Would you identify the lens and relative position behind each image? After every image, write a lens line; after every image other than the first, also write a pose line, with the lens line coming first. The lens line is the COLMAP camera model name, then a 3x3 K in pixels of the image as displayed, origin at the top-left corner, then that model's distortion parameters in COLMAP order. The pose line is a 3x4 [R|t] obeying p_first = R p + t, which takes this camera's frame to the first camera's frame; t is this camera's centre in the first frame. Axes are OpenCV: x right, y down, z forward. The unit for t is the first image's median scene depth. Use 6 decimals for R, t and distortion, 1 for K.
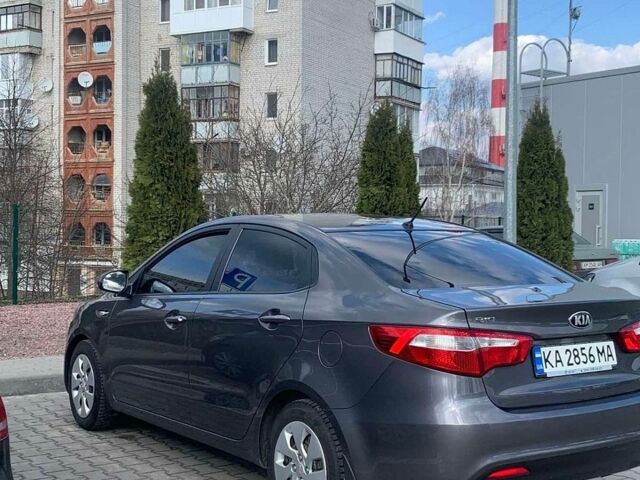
lens RADIAL K [[979.7, 0, 320.0], [0, 979.7, 240.0], [0, 0, 1]] dist [0.108564, -0.163487]
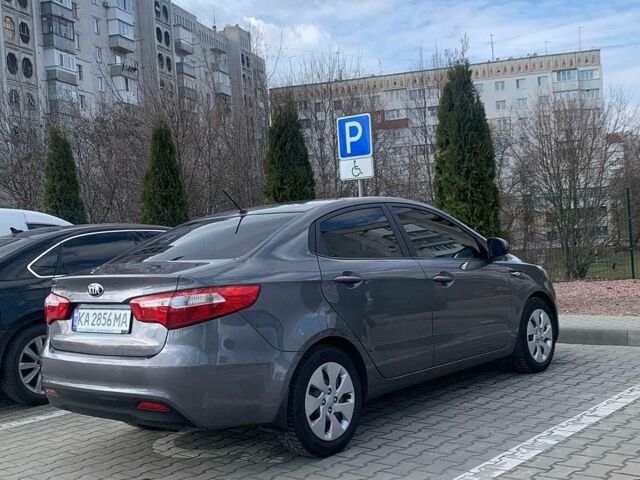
lens RADIAL K [[842.9, 0, 320.0], [0, 842.9, 240.0], [0, 0, 1]] dist [0.087661, -0.039969]
pose [[0.222468, -0.014132, -0.974838, 1.392491], [0.050294, 0.998730, -0.003001, 0.033674], [0.973642, -0.048361, 0.222896, 1.040307]]
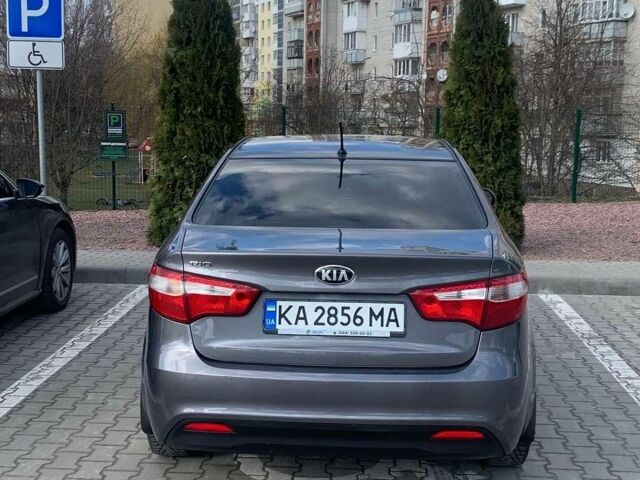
lens RADIAL K [[979.7, 0, 320.0], [0, 979.7, 240.0], [0, 0, 1]] dist [0.108564, -0.163487]
pose [[0.799155, 0.088137, -0.594629, 0.758652], [-0.022617, 0.992901, 0.116773, -0.048690], [0.600700, -0.079870, 0.795475, 0.314387]]
